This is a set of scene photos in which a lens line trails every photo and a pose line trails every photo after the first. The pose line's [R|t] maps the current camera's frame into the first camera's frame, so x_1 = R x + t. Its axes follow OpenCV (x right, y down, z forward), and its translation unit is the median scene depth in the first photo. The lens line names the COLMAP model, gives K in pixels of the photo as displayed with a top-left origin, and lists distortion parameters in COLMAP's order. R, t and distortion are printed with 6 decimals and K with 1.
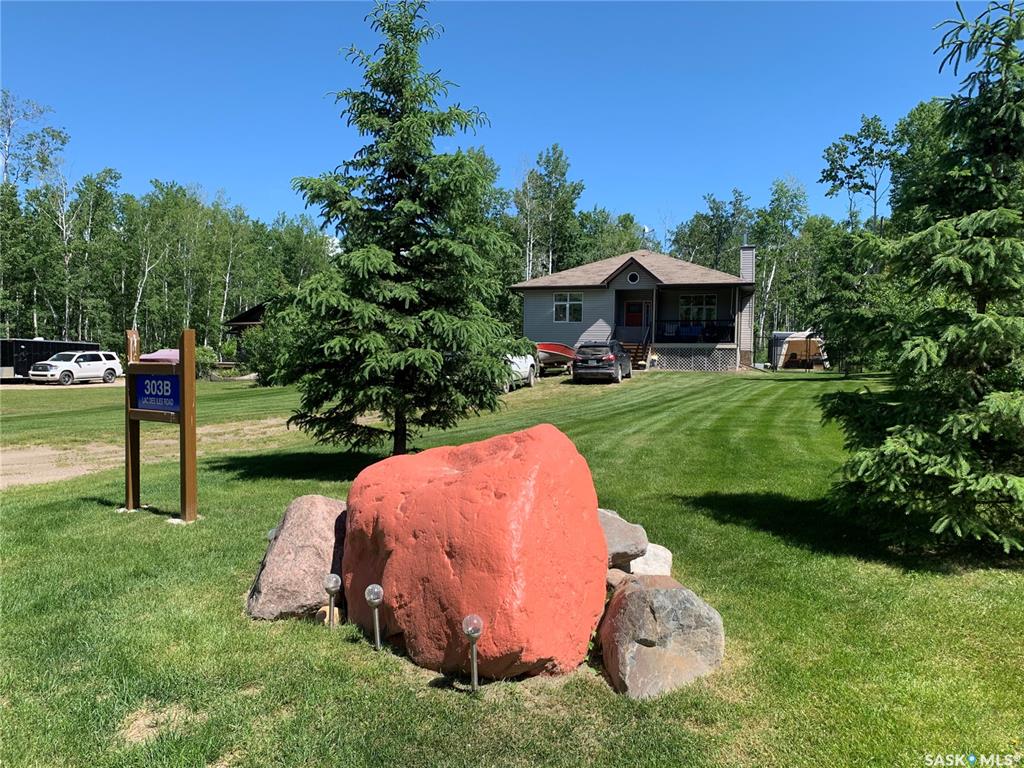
lens RADIAL K [[790.3, 0, 514.2], [0, 790.3, 386.7], [0, 0, 1]] dist [0.053582, -0.060385]
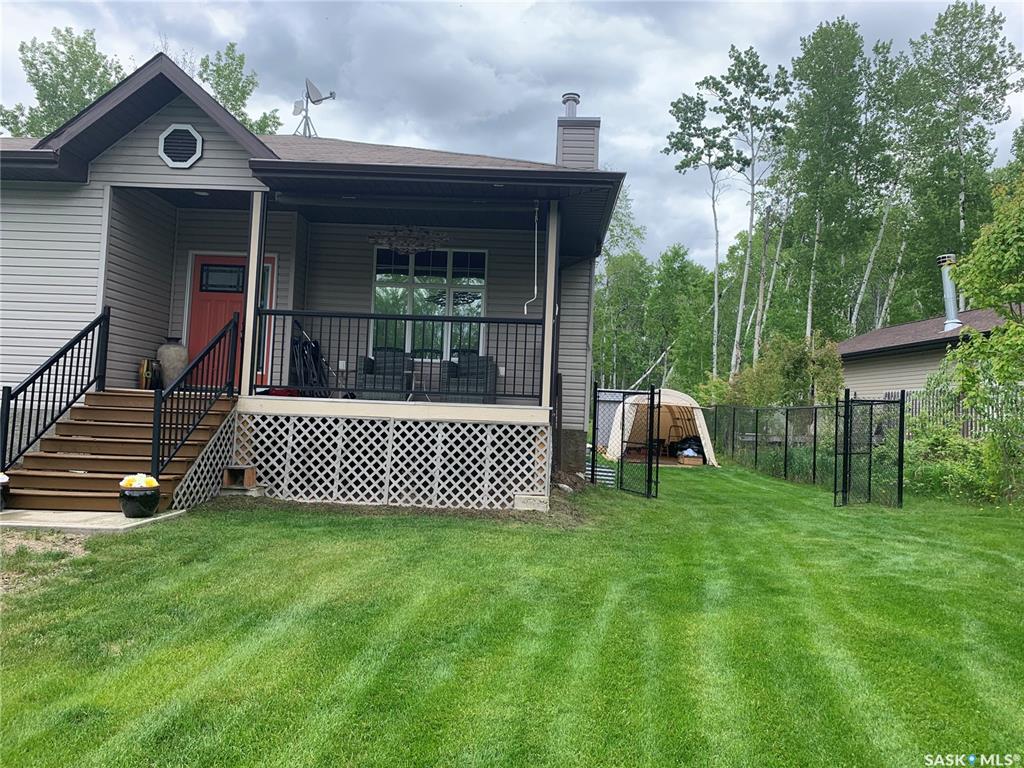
lens RADIAL K [[790.3, 0, 513.0], [0, 790.3, 383.0], [0, 0, 1]] dist [0.053582, -0.060385]
pose [[0.970196, 0.031590, 0.240253, 0.129596], [-0.008391, 0.995252, -0.096974, -0.018431], [-0.242176, 0.092068, 0.965854, 0.461603]]
